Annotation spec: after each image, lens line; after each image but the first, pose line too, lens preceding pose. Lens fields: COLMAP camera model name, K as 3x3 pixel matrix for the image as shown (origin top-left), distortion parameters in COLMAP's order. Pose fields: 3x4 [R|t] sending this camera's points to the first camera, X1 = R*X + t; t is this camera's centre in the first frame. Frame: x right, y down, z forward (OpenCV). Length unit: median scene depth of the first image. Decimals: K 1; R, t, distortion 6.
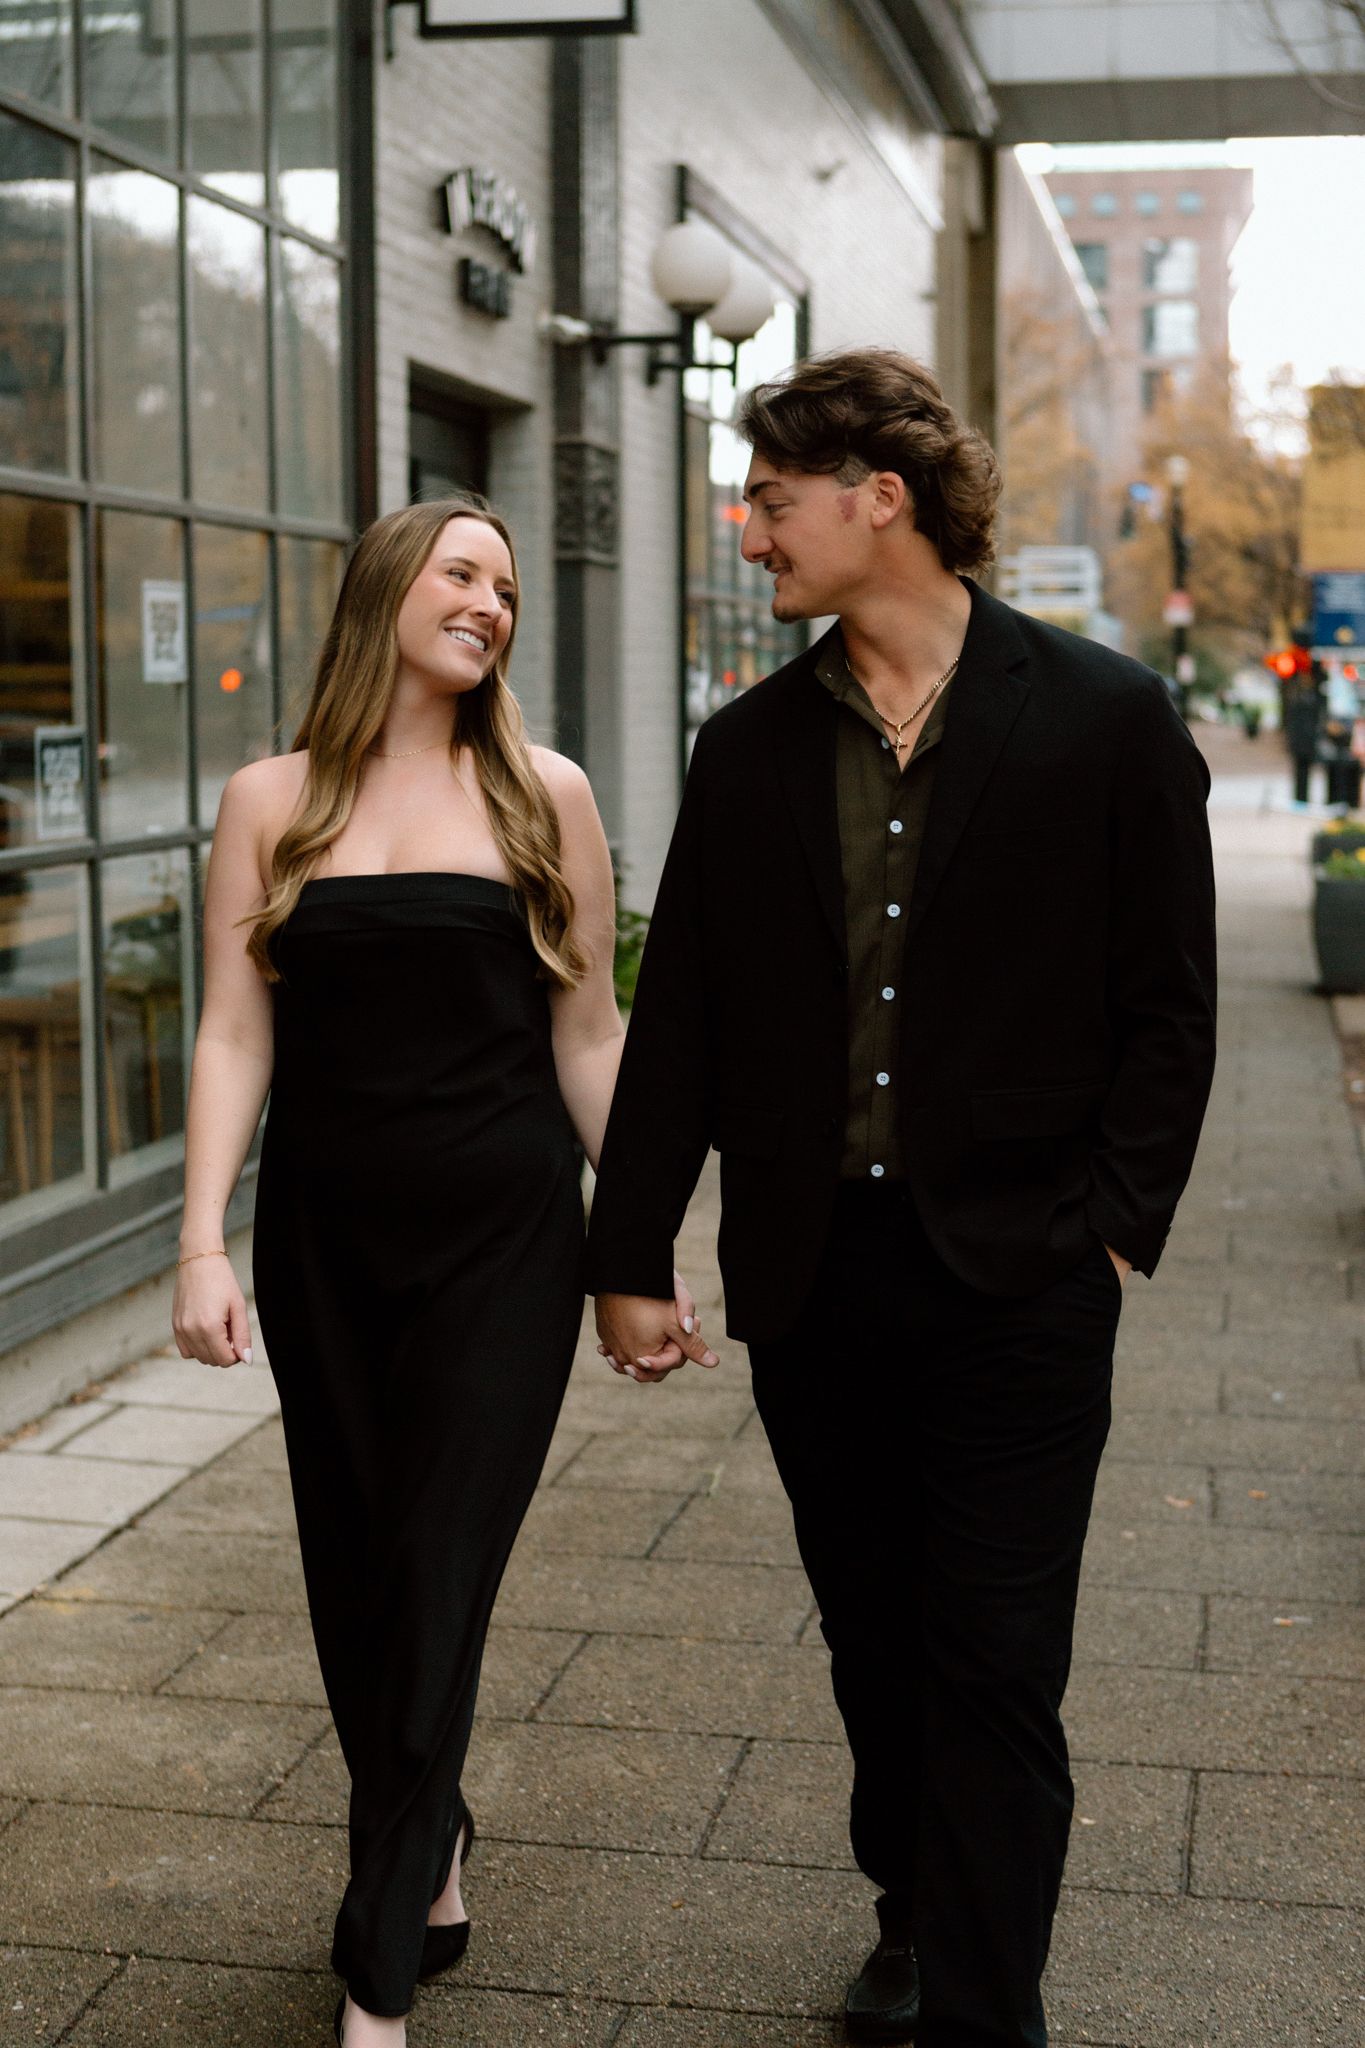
lens RADIAL K [[3031.0, 0, 682.5], [0, 3031.0, 1024.0], [0, 0, 1]] dist [-0.145008, 0.049767]
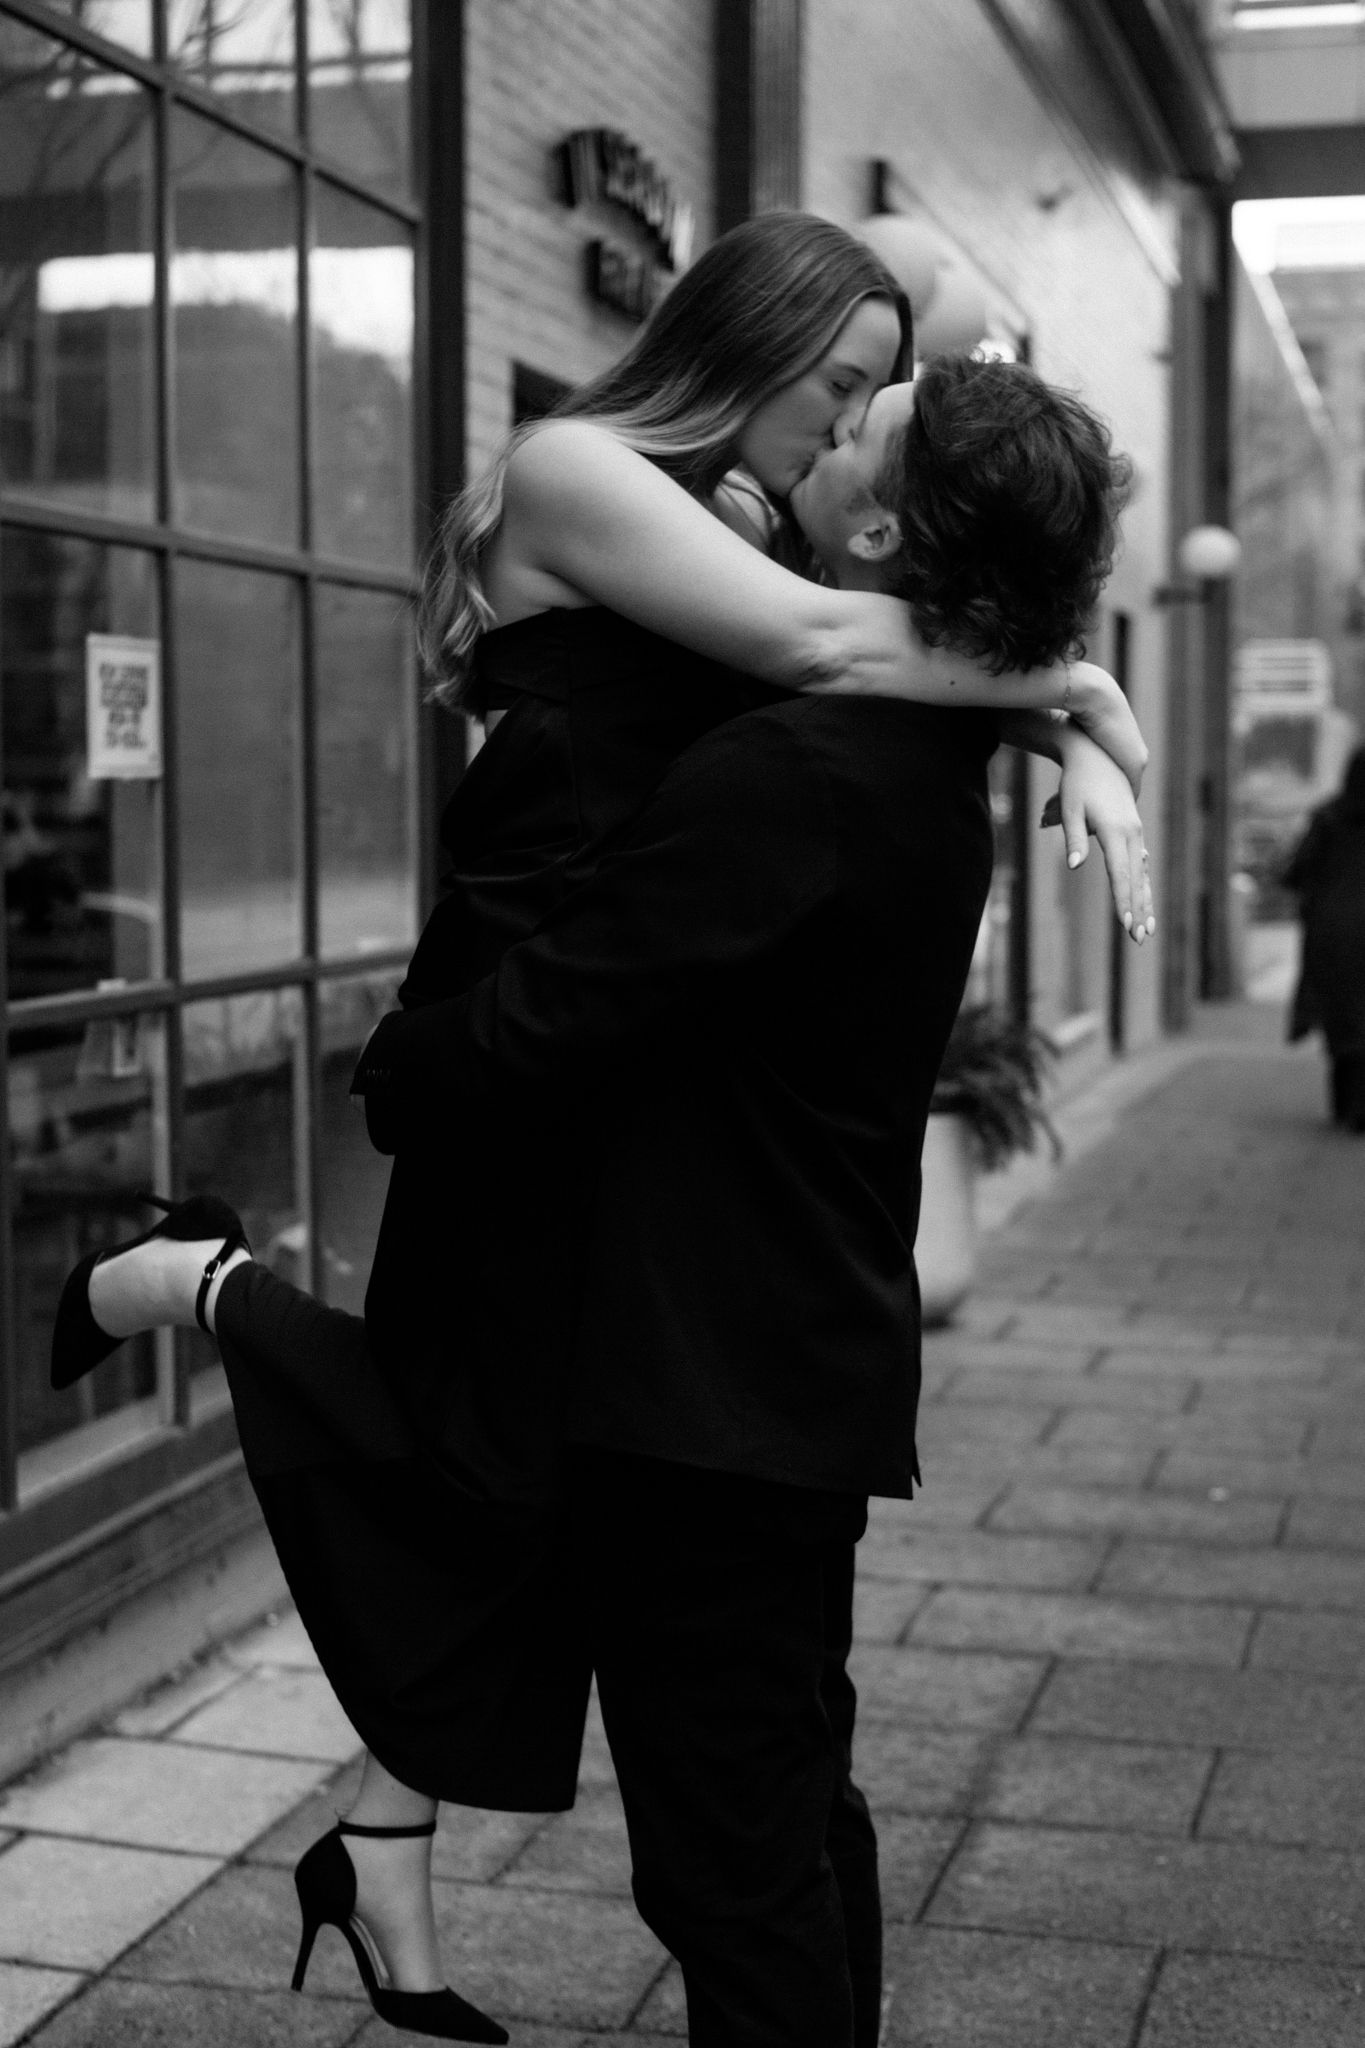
lens RADIAL K [[3044.1, 0, 684.2], [0, 3044.1, 1081.8], [0, 0, 1]] dist [-0.019677, -0.078487]
pose [[0.997516, 0.003156, -0.070369, 0.008344], [-0.004212, 0.999881, -0.014860, -0.023669], [0.070313, 0.015120, 0.997410, 0.219526]]
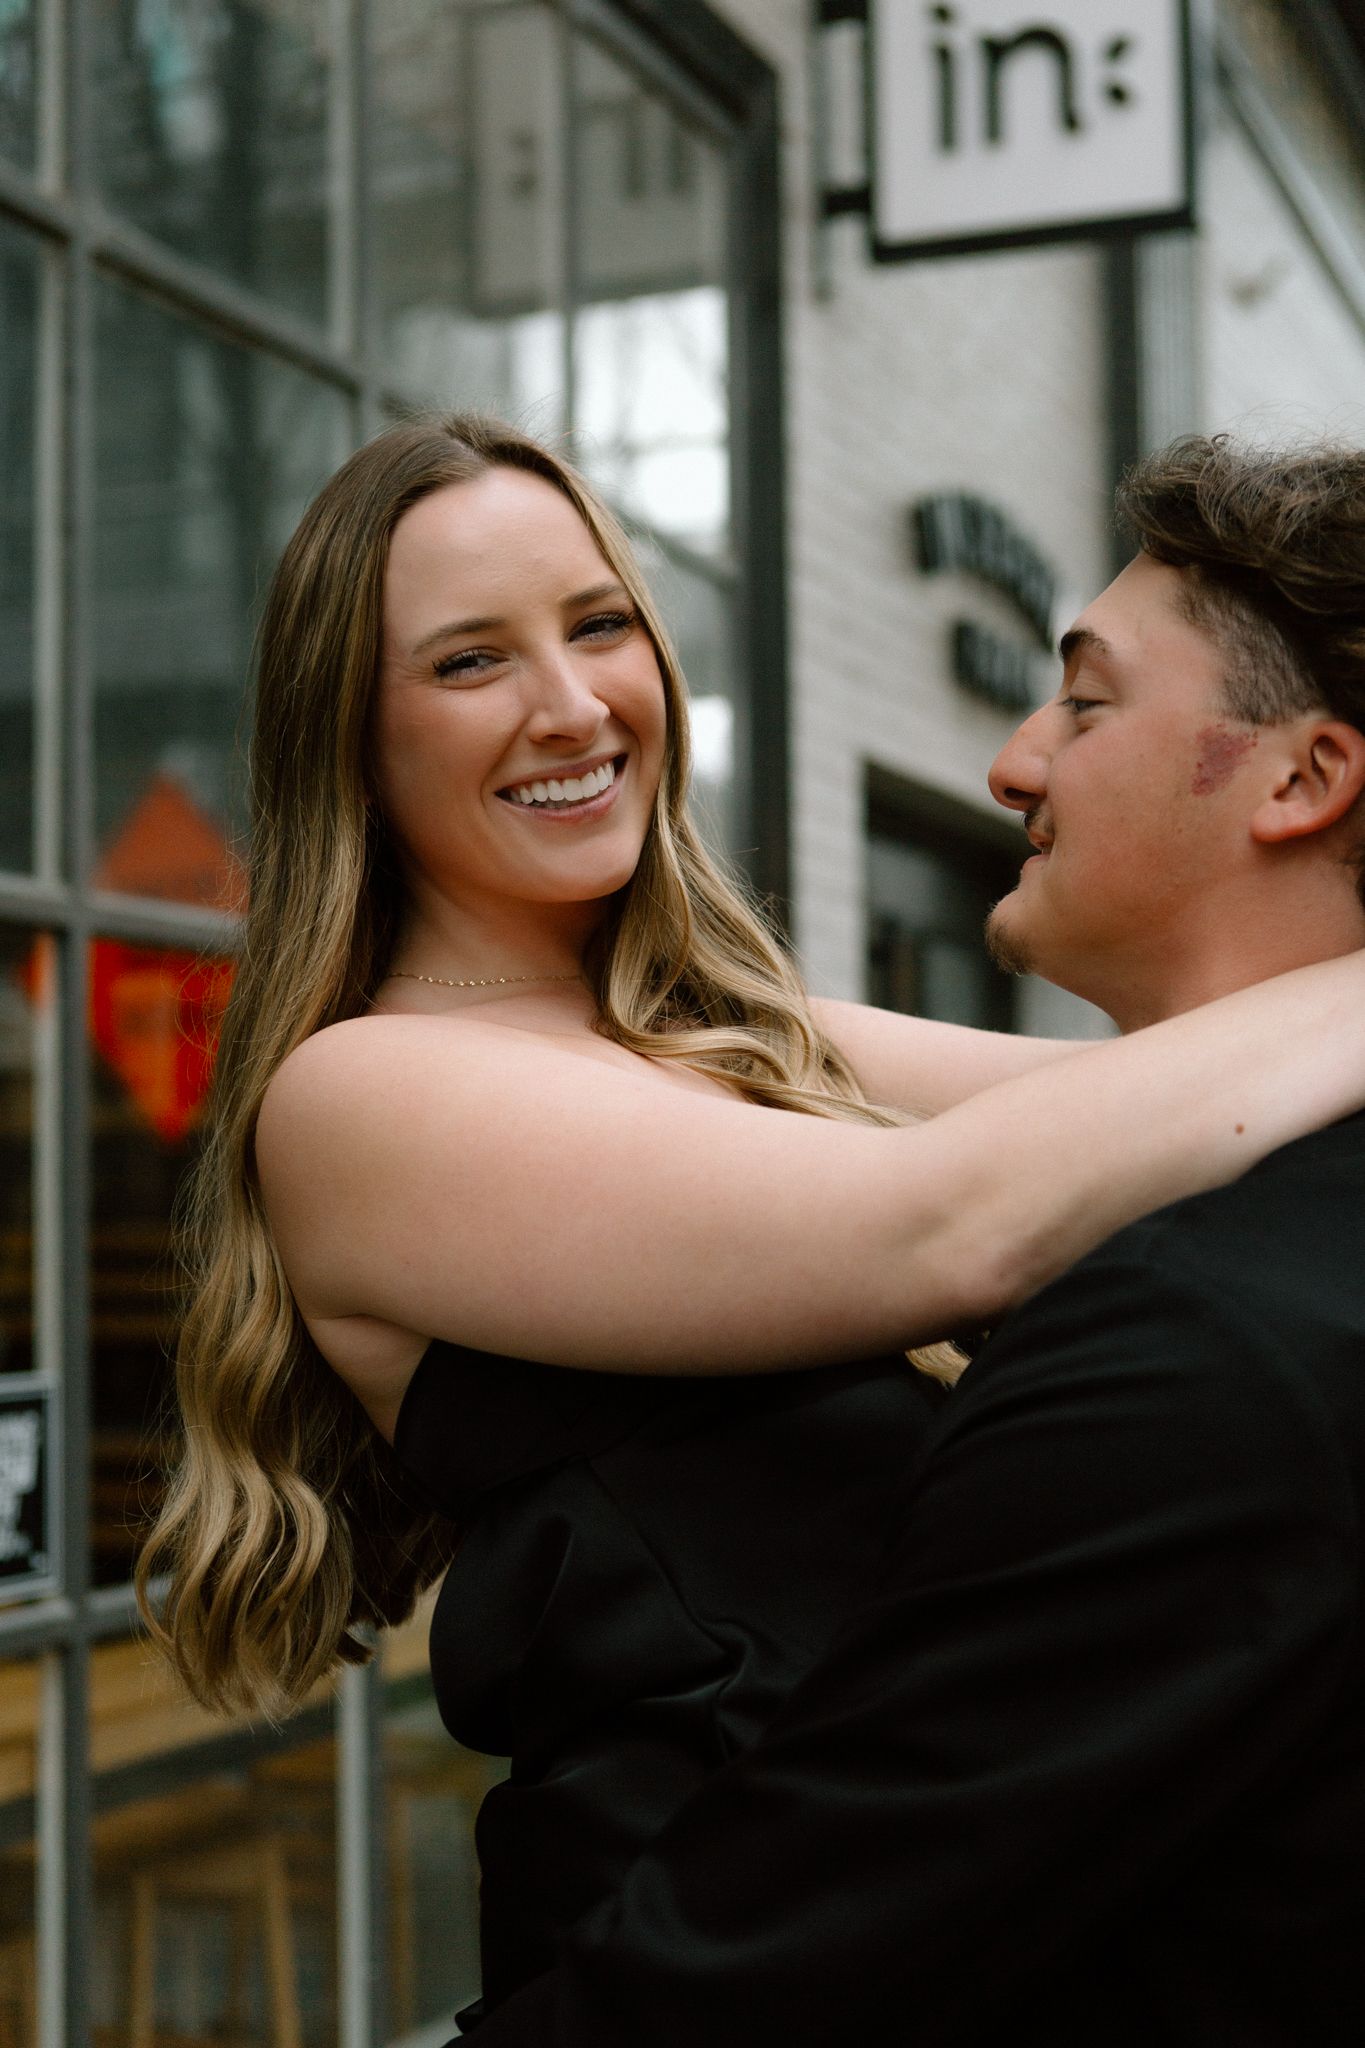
lens RADIAL K [[3031.0, 0, 682.5], [0, 3031.0, 1024.0], [0, 0, 1]] dist [-0.145008, 0.049767]
pose [[0.978428, -0.022129, -0.205401, 0.003526], [-0.014297, 0.984610, -0.174182, -0.048960], [0.206094, 0.173361, 0.963053, 0.368733]]
